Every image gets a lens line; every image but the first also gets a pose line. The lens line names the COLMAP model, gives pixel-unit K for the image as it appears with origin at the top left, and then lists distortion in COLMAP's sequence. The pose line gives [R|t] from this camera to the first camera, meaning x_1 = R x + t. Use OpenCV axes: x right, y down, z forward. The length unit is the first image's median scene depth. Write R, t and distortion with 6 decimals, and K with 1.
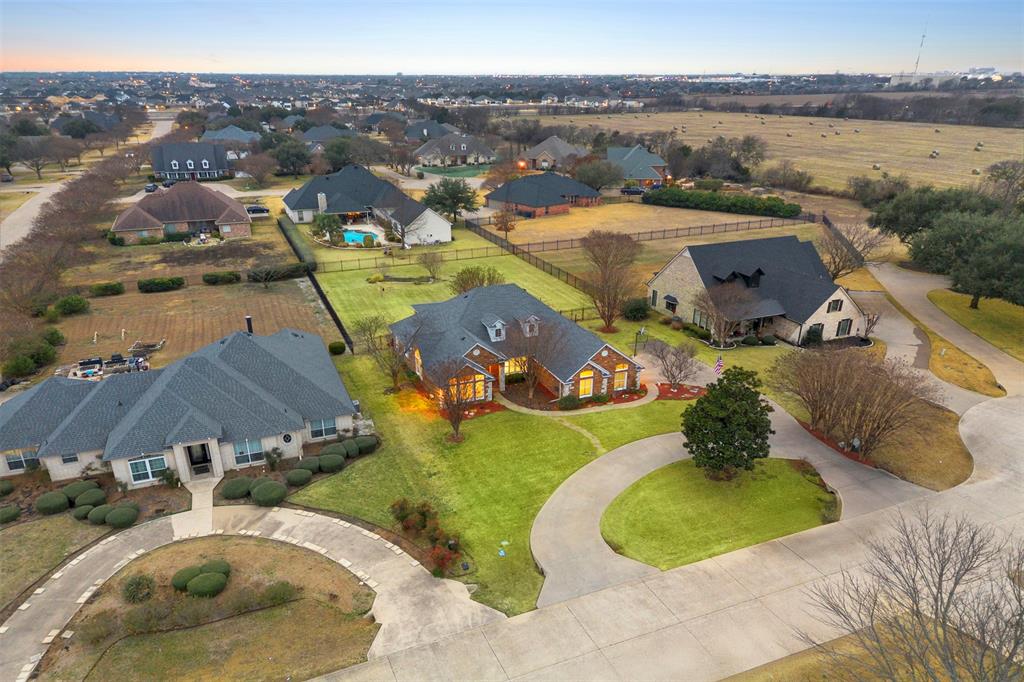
lens RADIAL K [[725.3, 0, 512.0], [0, 725.3, 341.0], [0, 0, 1]] dist [0.086766, -0.088289]
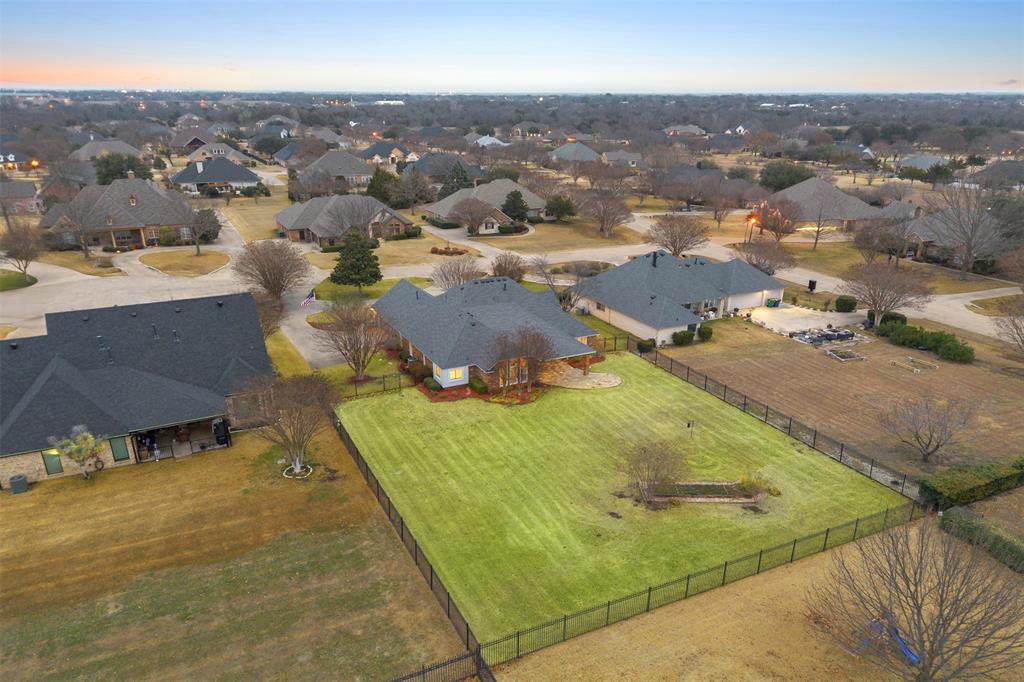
lens RADIAL K [[750.5, 0, 512.0], [0, 750.5, 341.0], [0, 0, 1]] dist [0.098177, -0.109426]
pose [[-0.997300, 0.021796, -0.070127, 0.019707], [-0.026418, 0.784526, 0.619533, -0.774059], [0.068519, 0.619712, -0.781832, 2.165764]]
